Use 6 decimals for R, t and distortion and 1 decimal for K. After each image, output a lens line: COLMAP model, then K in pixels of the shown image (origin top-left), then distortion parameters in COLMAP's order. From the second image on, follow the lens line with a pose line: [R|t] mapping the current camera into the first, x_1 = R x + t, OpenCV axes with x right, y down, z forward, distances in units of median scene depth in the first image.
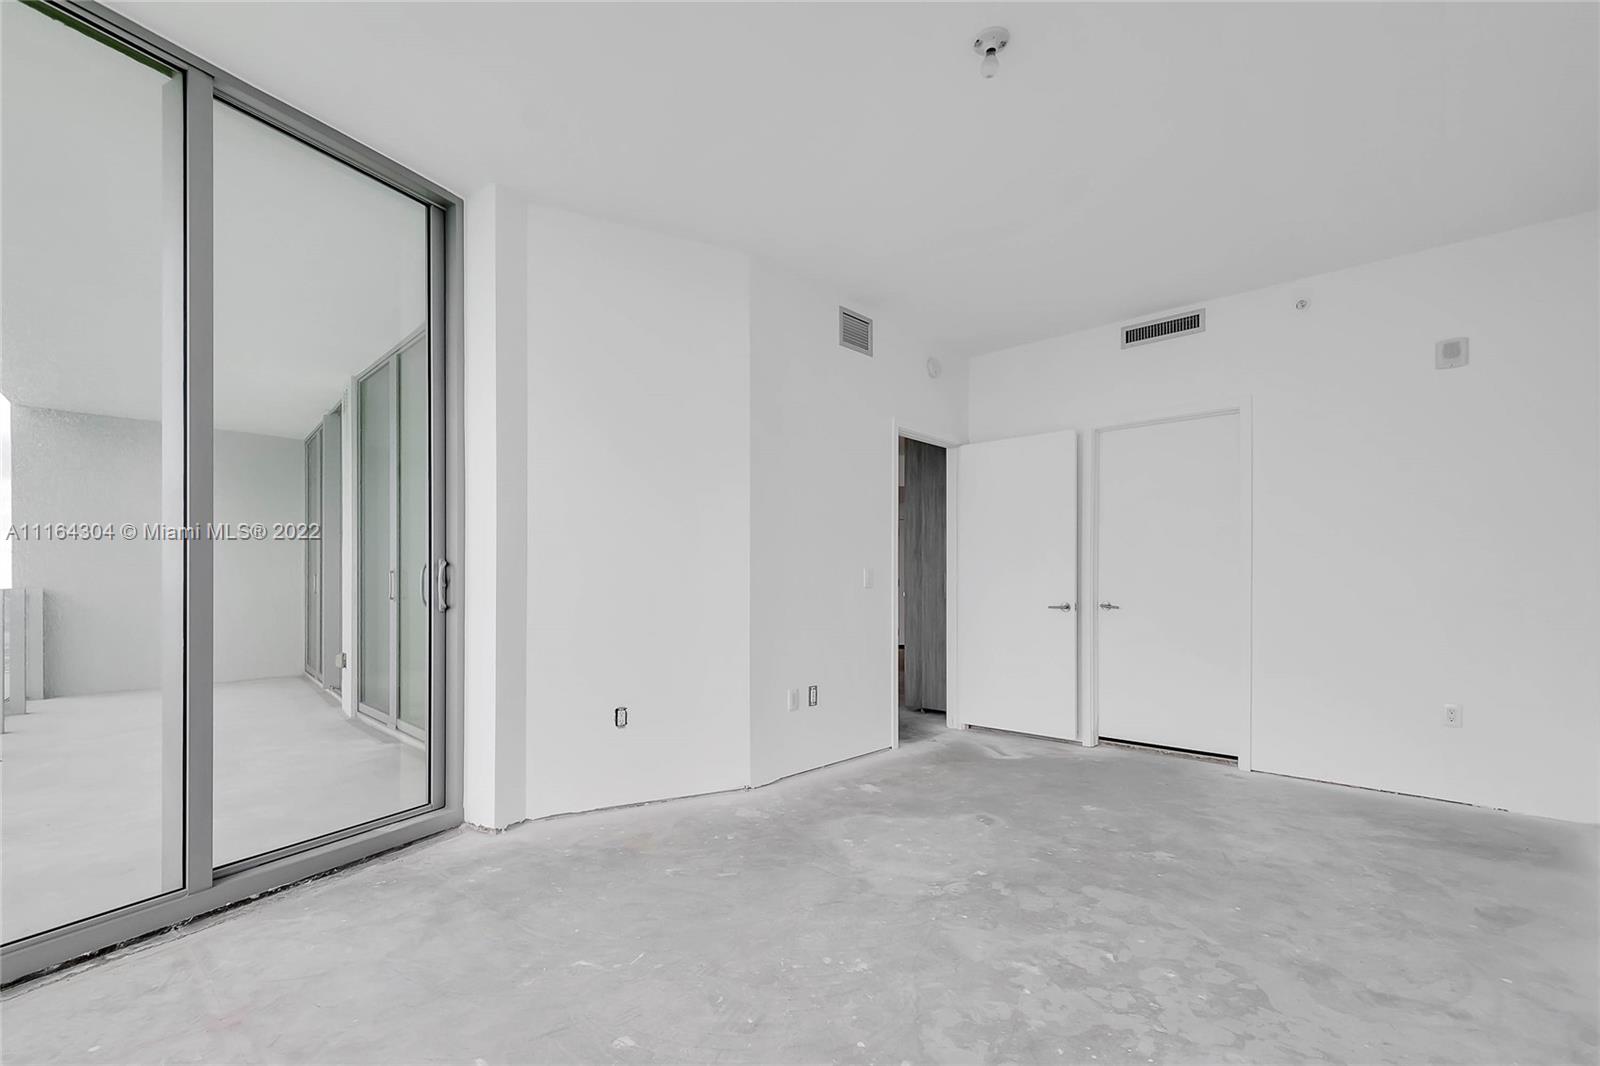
lens RADIAL K [[709.7, 0, 784.0], [0, 709.7, 571.7], [0, 0, 1]] dist [0.000231, 0.000214]
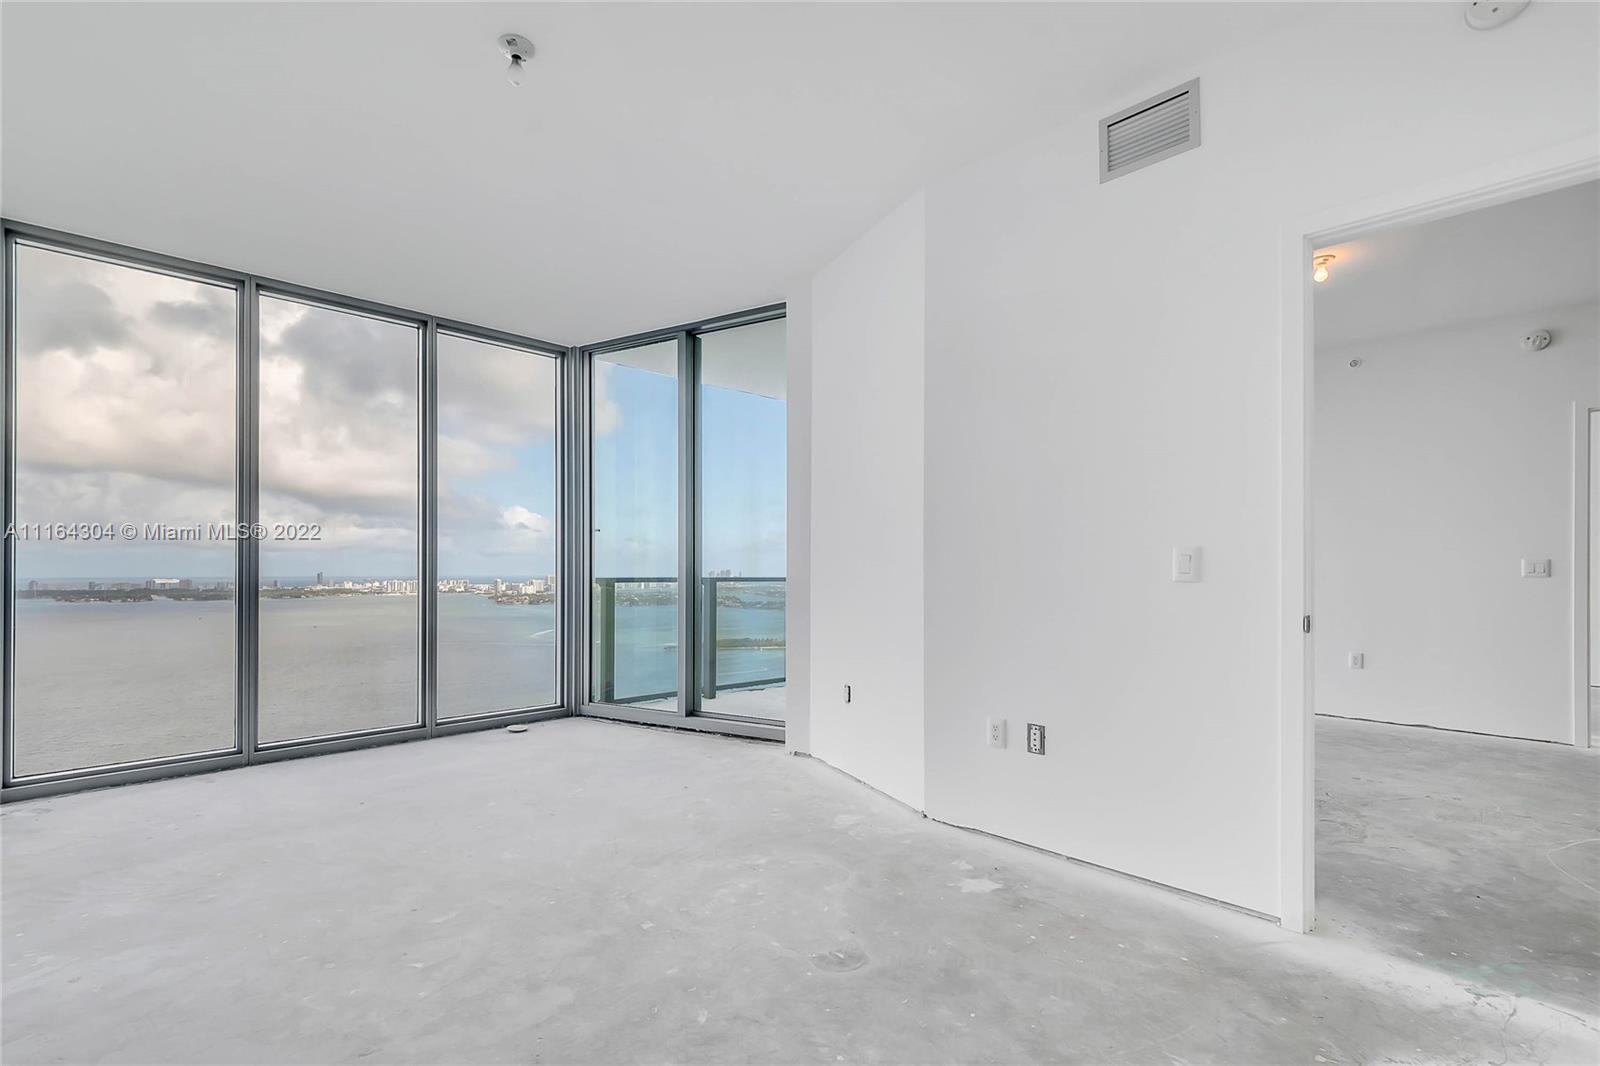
lens RADIAL K [[701.3, 0, 785.3], [0, 701.3, 552.5], [0, 0, 1]] dist [0.023058, -0.004695]
pose [[-0.008923, -0.019999, -0.999760, 0.894719], [0.007769, 0.999768, -0.020068, 0.010200], [0.999930, -0.007946, -0.008765, 0.952664]]
